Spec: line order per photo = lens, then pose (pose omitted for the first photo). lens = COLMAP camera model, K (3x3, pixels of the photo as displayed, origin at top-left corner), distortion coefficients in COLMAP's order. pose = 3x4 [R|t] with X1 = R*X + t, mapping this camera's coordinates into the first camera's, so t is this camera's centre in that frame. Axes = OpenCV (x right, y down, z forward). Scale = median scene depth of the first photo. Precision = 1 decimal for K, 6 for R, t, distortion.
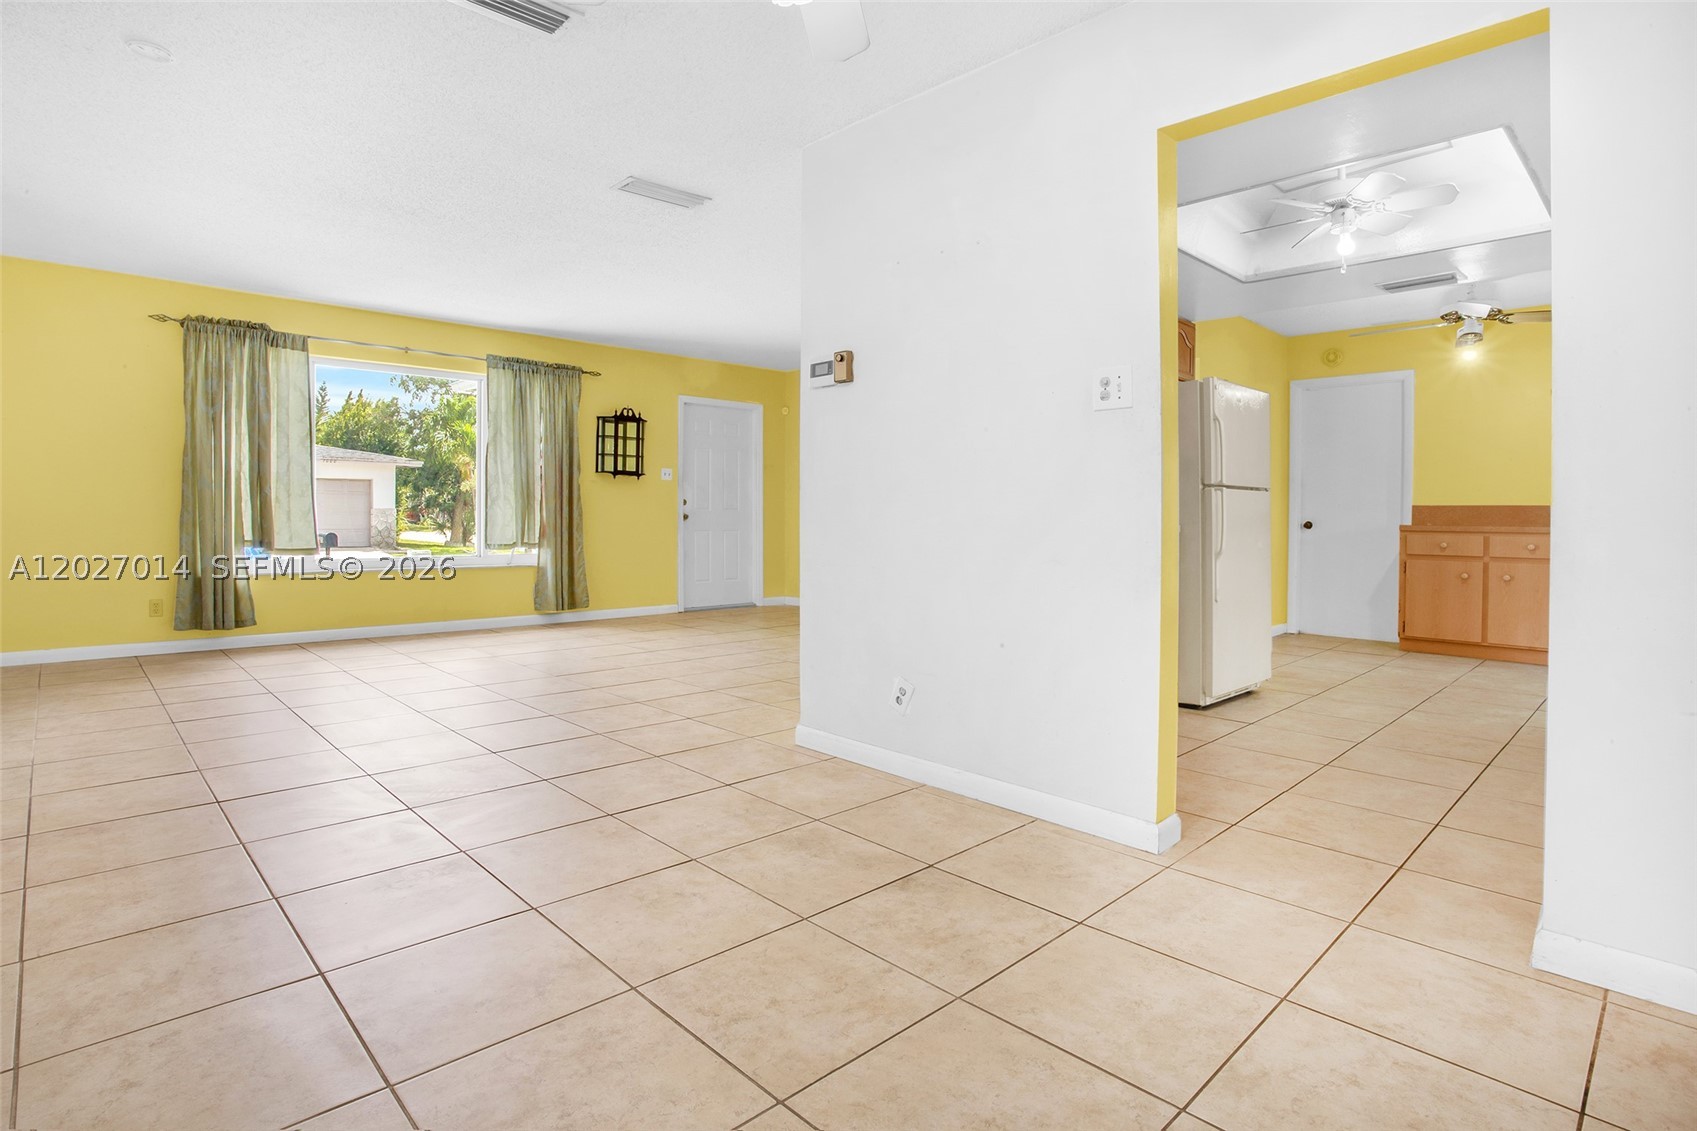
lens RADIAL K [[859.7, 0, 832.6], [0, 859.7, 526.9], [0, 0, 1]] dist [-0.046785, 0.005017]
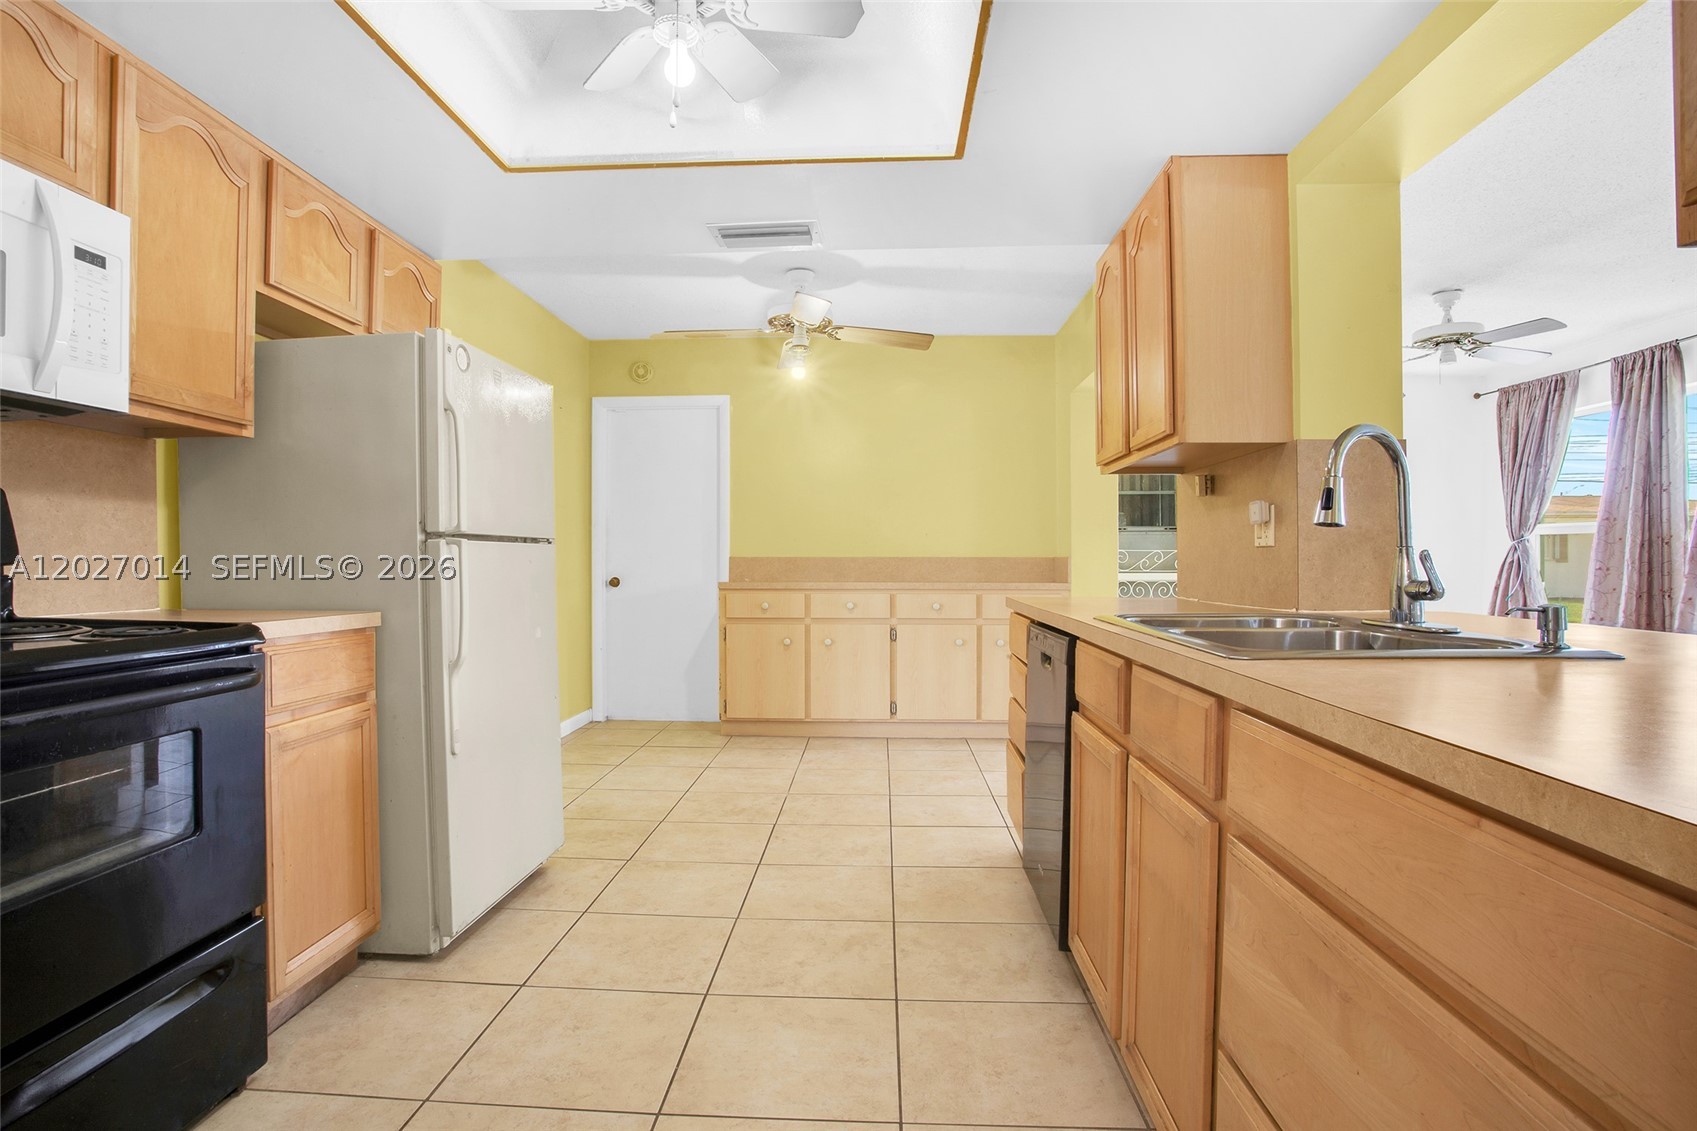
lens RADIAL K [[859.7, 0, 833.2], [0, 859.7, 561.5], [0, 0, 1]] dist [-0.046785, 0.005017]
pose [[0.727235, -0.009389, 0.686324, 0.196659], [0.014549, 0.999893, -0.001737, -0.020730], [-0.686234, 0.011248, 0.727294, 0.342042]]
